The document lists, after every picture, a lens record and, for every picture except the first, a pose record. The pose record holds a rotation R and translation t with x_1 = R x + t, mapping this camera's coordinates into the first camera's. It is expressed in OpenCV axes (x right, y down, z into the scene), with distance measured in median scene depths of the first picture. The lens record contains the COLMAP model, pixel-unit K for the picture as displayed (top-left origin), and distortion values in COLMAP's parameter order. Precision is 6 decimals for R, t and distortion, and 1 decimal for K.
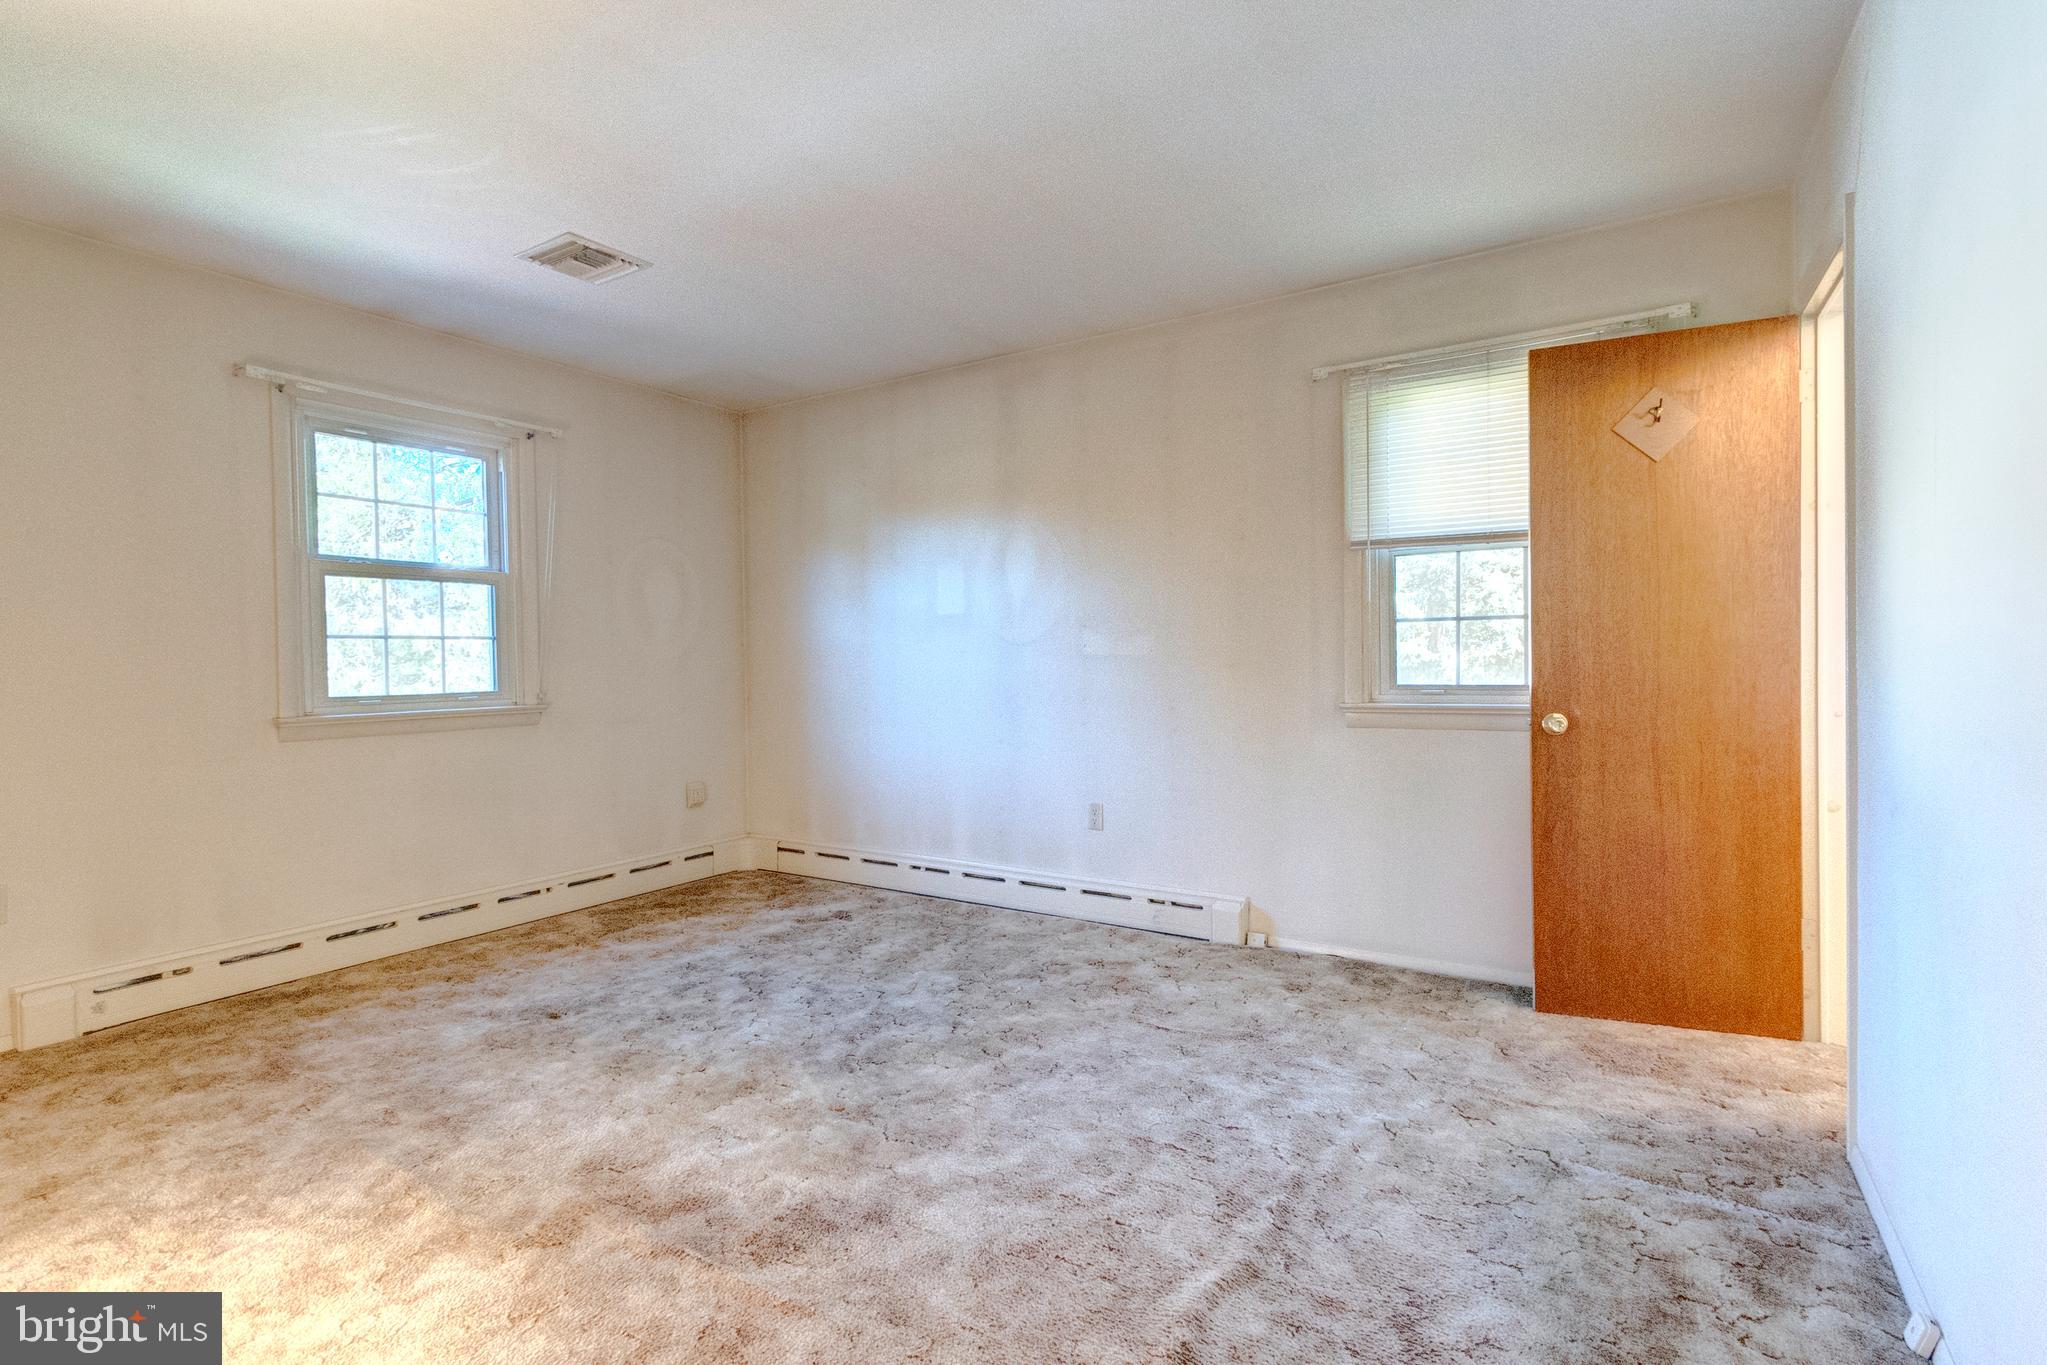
lens RADIAL K [[956.1, 0, 1023.3], [0, 956.1, 661.5], [0, 0, 1]] dist [0.000883, -0.000006]
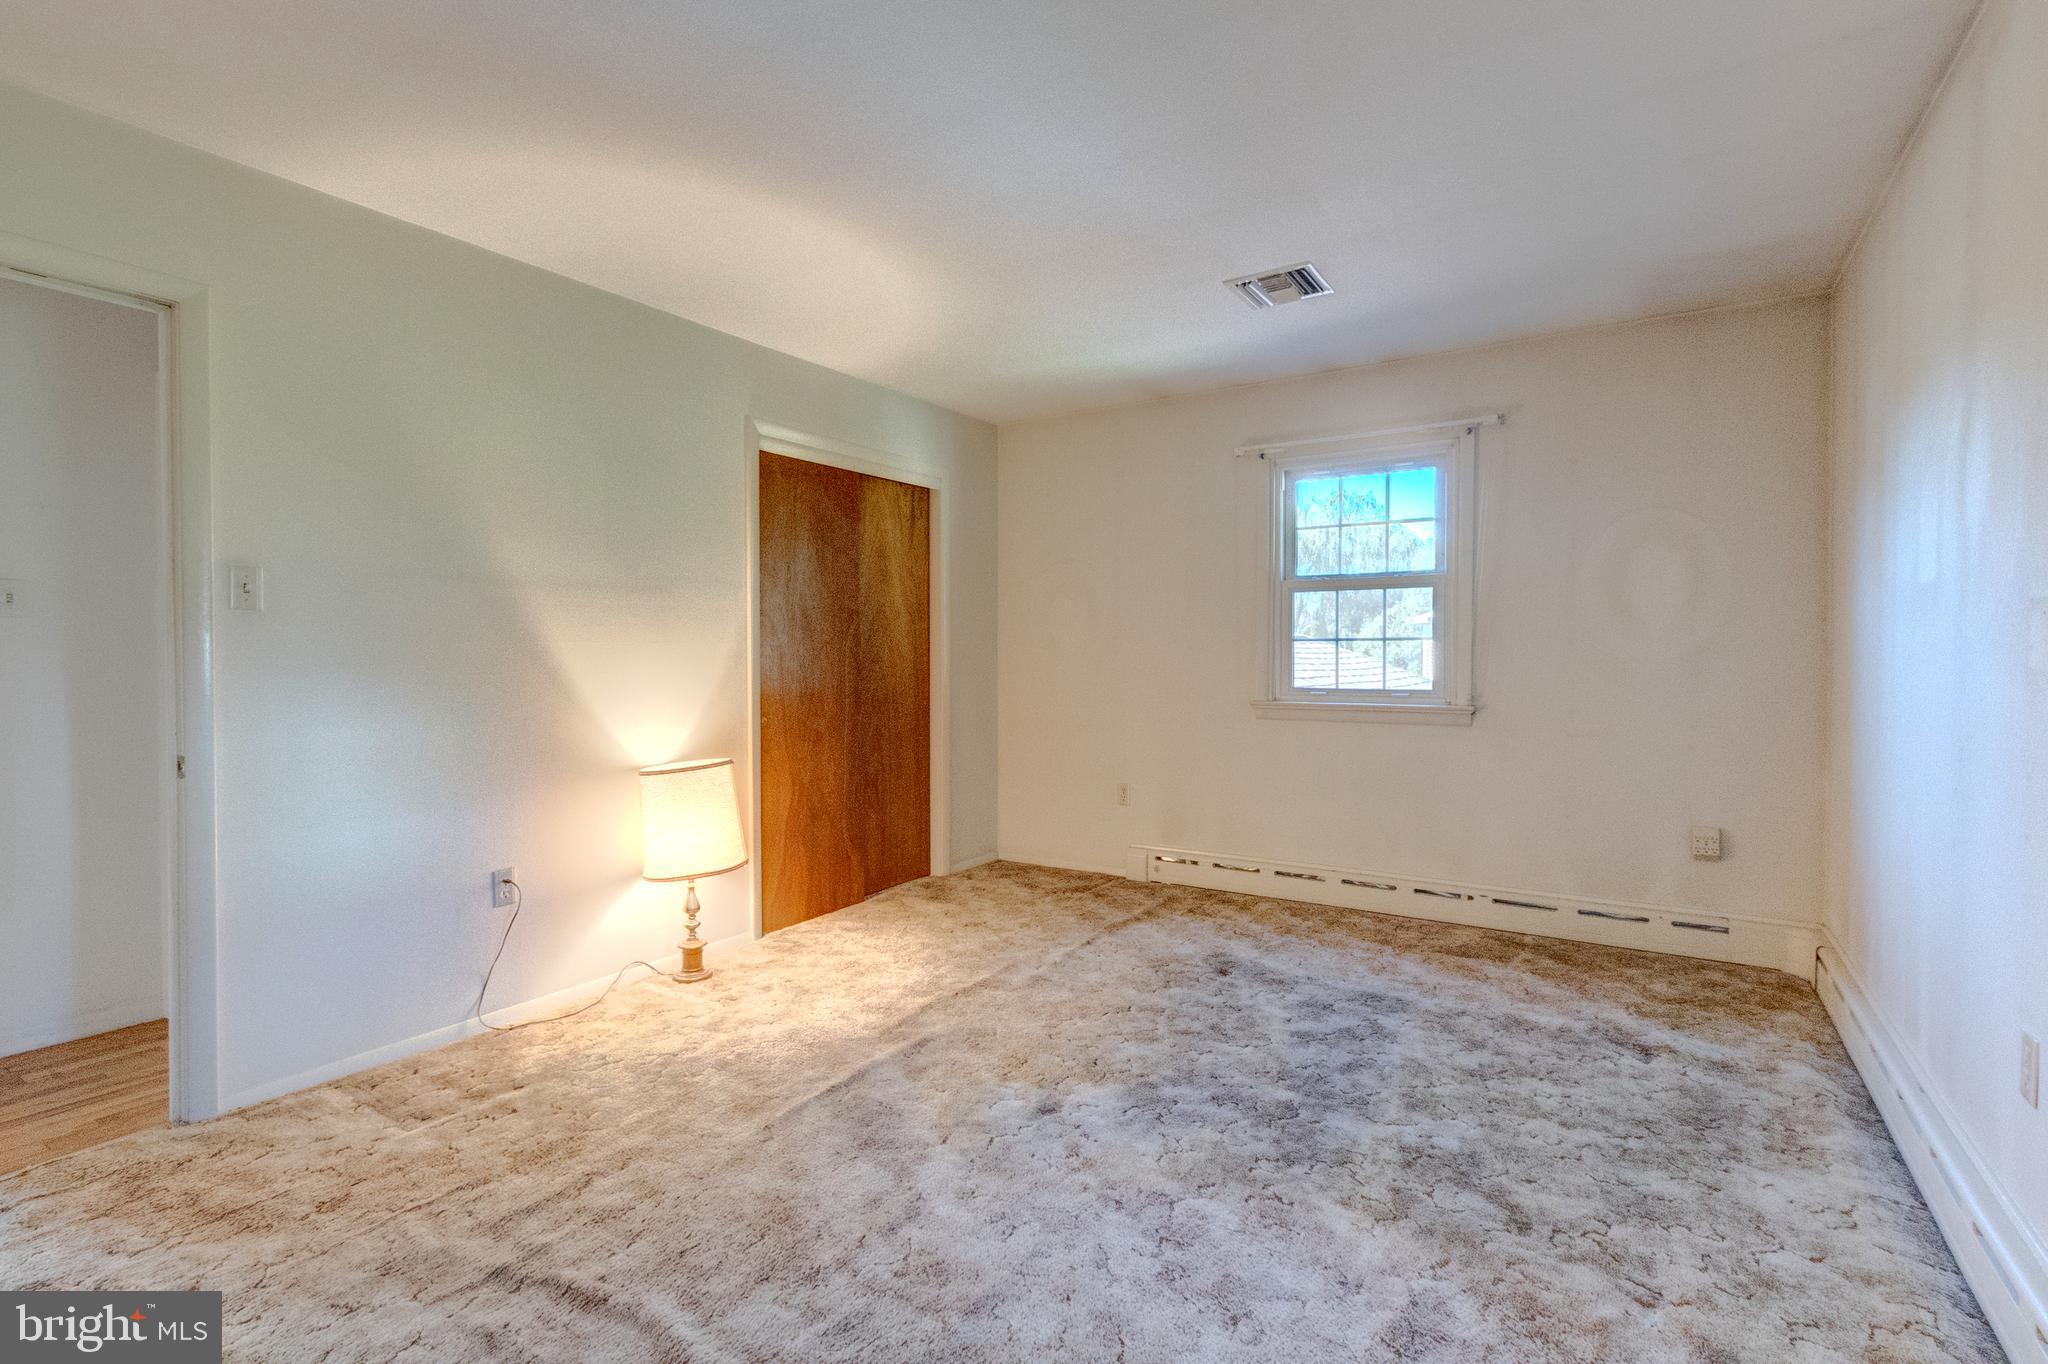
lens RADIAL K [[956.6, 0, 1023.8], [0, 956.6, 661.0], [0, 0, 1]] dist [0.000883, -0.000006]
pose [[0.013155, 0.030993, -0.999433, 0.542022], [-0.001164, 0.999519, 0.030981, -0.036396], [0.999913, 0.000756, 0.013185, 0.618595]]
